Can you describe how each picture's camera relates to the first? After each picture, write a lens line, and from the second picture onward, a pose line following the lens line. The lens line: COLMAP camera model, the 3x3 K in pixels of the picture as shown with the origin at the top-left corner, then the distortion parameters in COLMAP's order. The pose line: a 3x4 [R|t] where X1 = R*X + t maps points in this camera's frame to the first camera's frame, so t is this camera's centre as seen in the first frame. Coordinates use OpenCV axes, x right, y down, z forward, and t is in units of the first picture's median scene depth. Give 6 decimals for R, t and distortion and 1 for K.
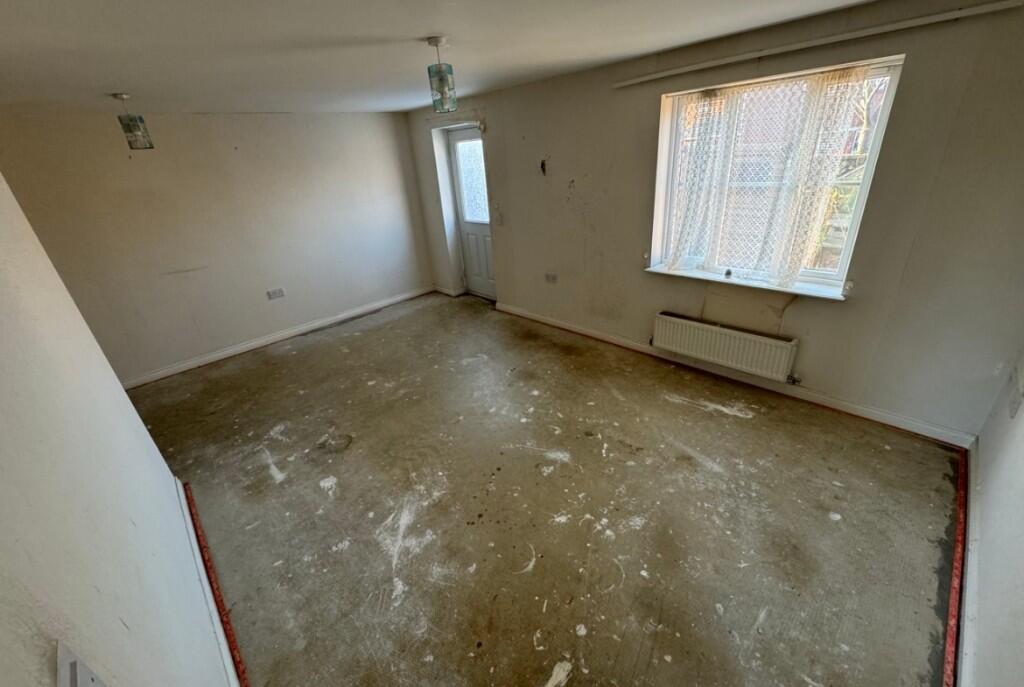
lens RADIAL K [[408.3, 0, 512.0], [0, 408.3, 343.5], [0, 0, 1]] dist [-0.001386, -0.000278]
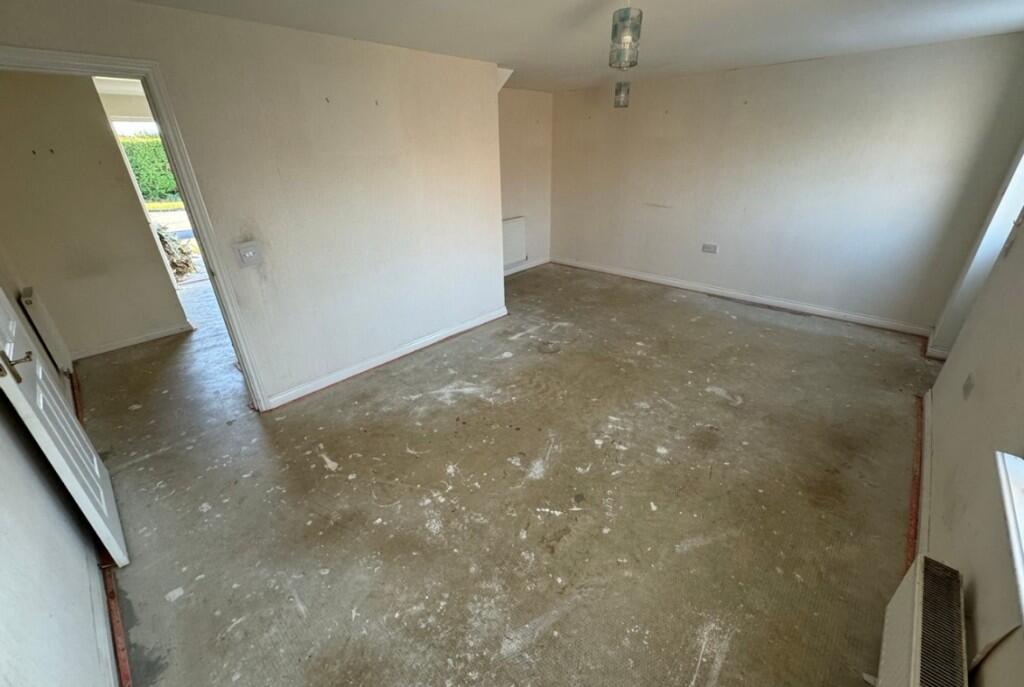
lens RADIAL K [[408.3, 0, 512.0], [0, 408.3, 343.5], [0, 0, 1]] dist [-0.001386, -0.000278]
pose [[0.046004, 0.498231, -0.865823, 0.756891], [-0.407178, 0.800822, 0.439192, -0.319886], [0.912189, 0.332340, 0.239710, 0.652304]]
